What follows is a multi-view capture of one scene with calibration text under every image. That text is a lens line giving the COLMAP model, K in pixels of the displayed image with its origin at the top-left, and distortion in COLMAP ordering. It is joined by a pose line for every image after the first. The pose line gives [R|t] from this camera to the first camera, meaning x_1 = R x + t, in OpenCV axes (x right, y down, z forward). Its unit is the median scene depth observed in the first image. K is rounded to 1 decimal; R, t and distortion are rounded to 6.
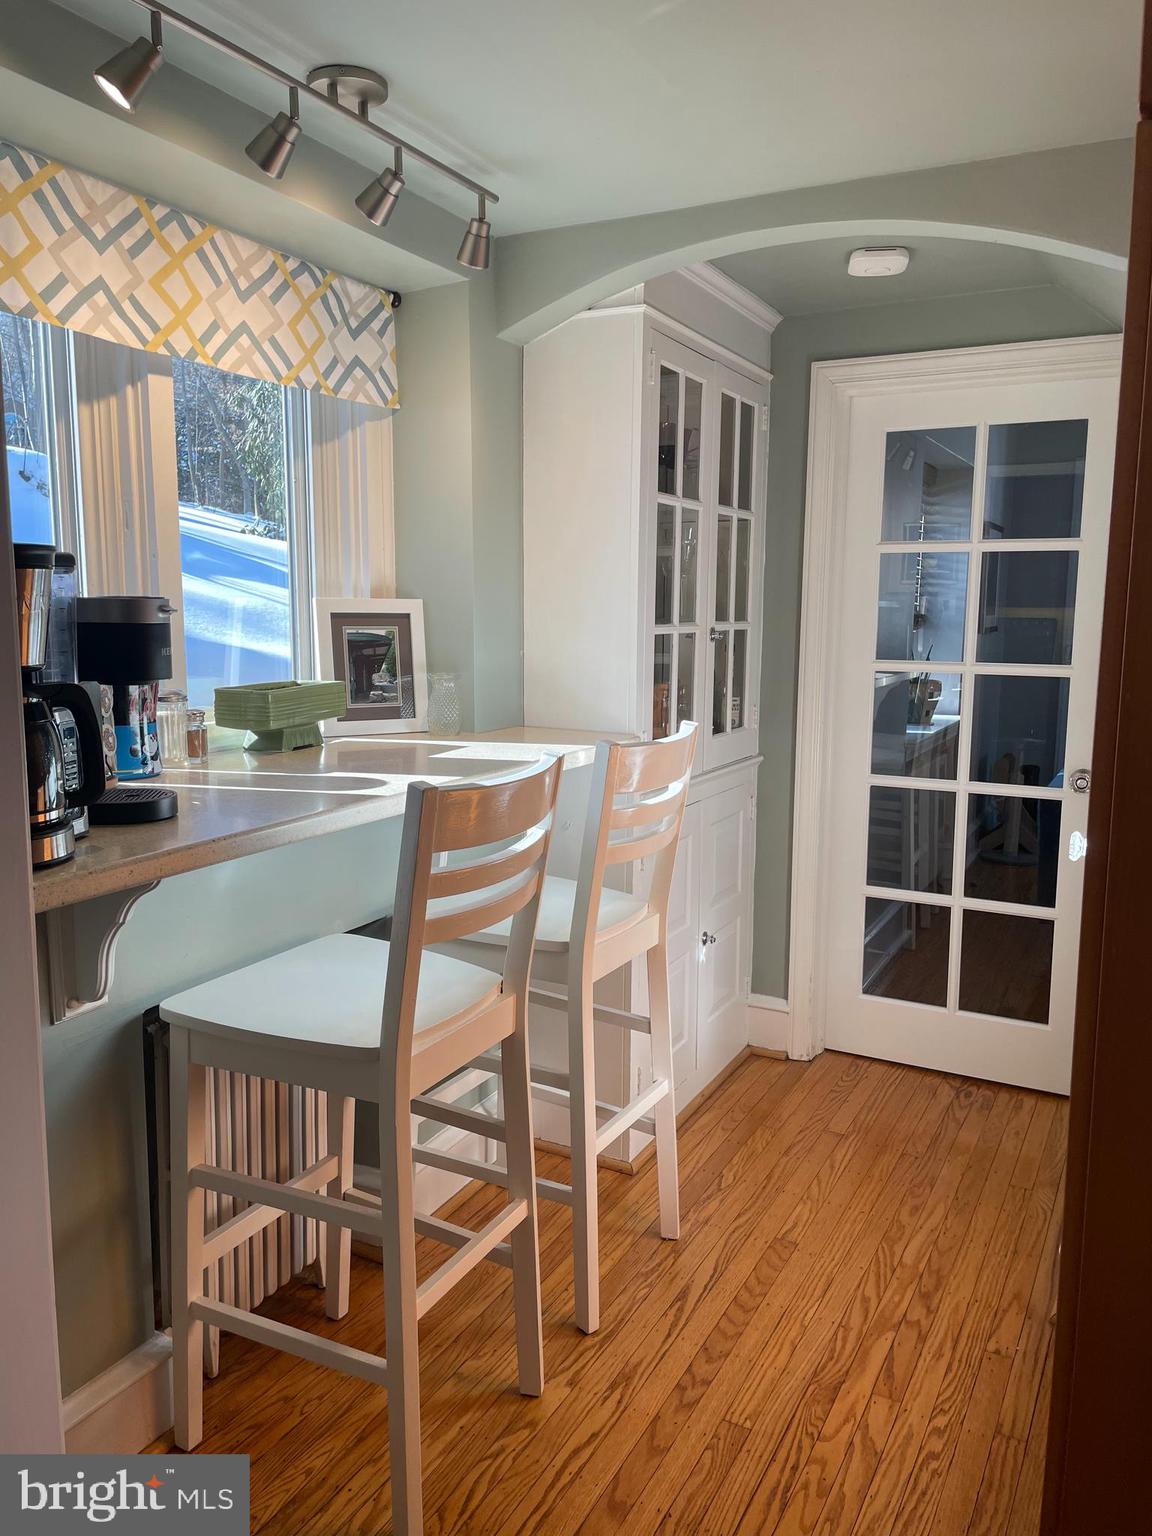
lens RADIAL K [[1158.4, 0, 566.3], [0, 1158.4, 768.5], [0, 0, 1]] dist [0.069653, -0.082602]
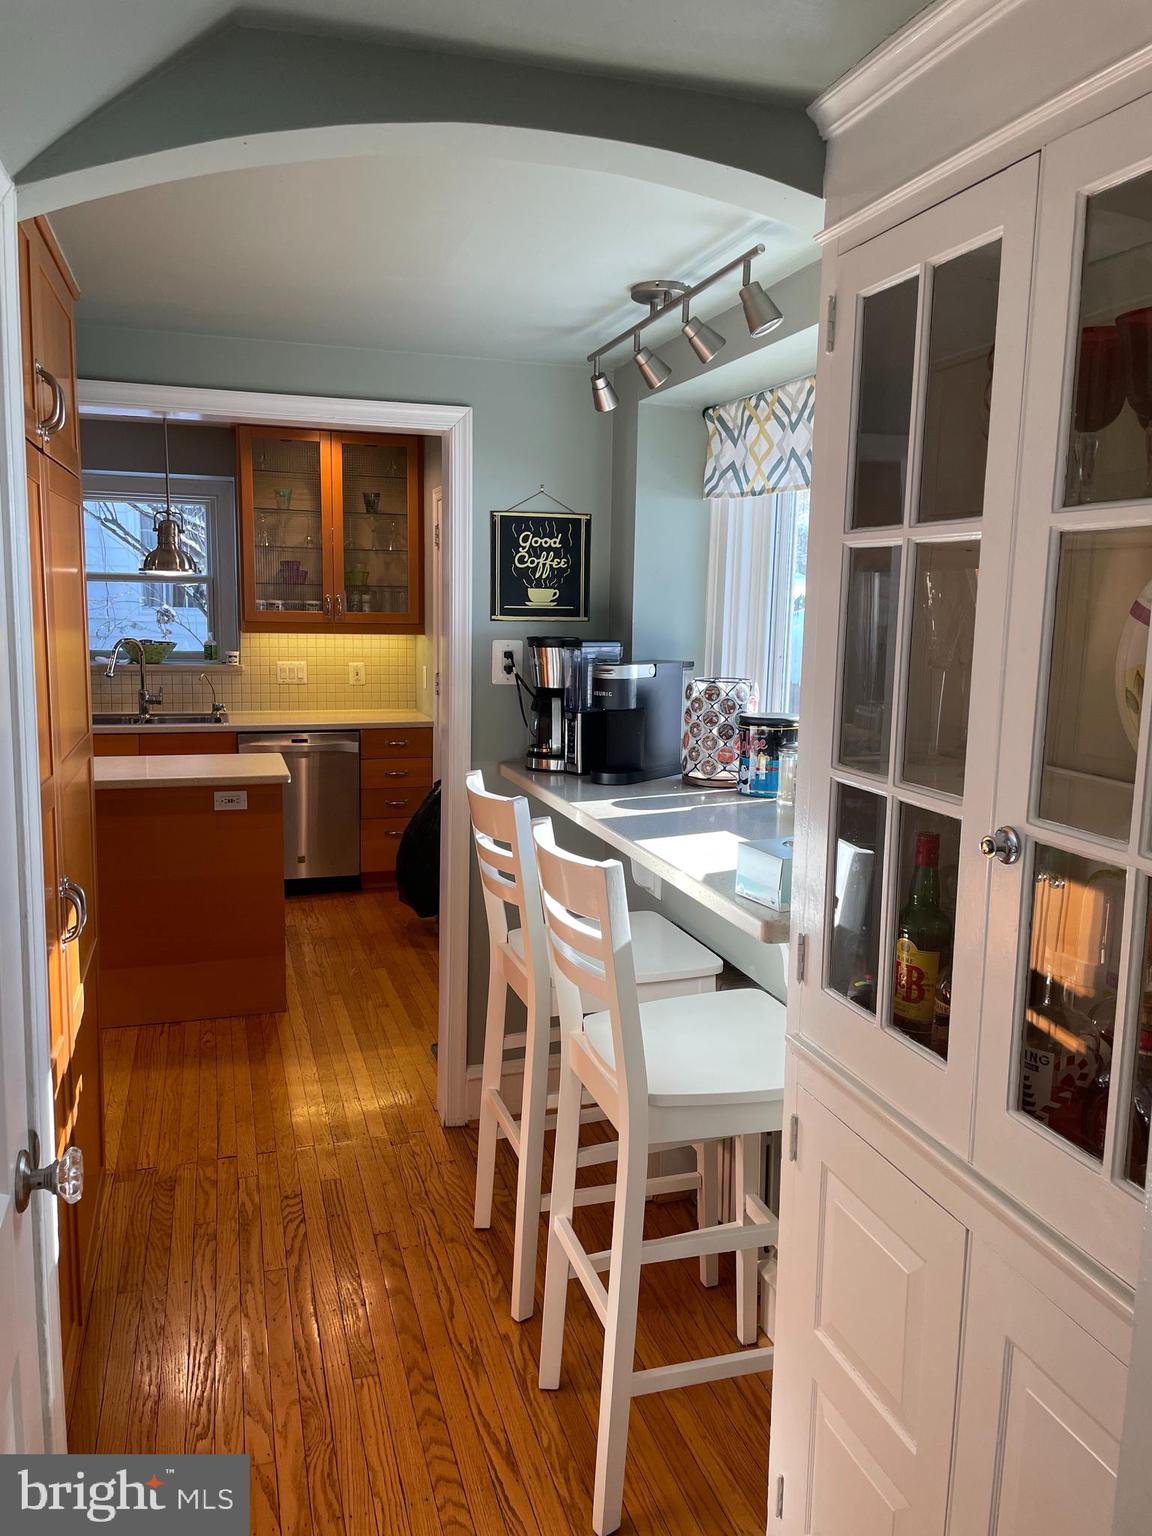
lens RADIAL K [[1158.4, 0, 565.2], [0, 1158.4, 767.5], [0, 0, 1]] dist [0.069653, -0.082602]
pose [[-0.704804, 0.087681, -0.703963, 0.730270], [-0.137482, 0.956636, 0.256799, -0.324549], [0.695953, 0.277775, -0.662186, 1.648416]]
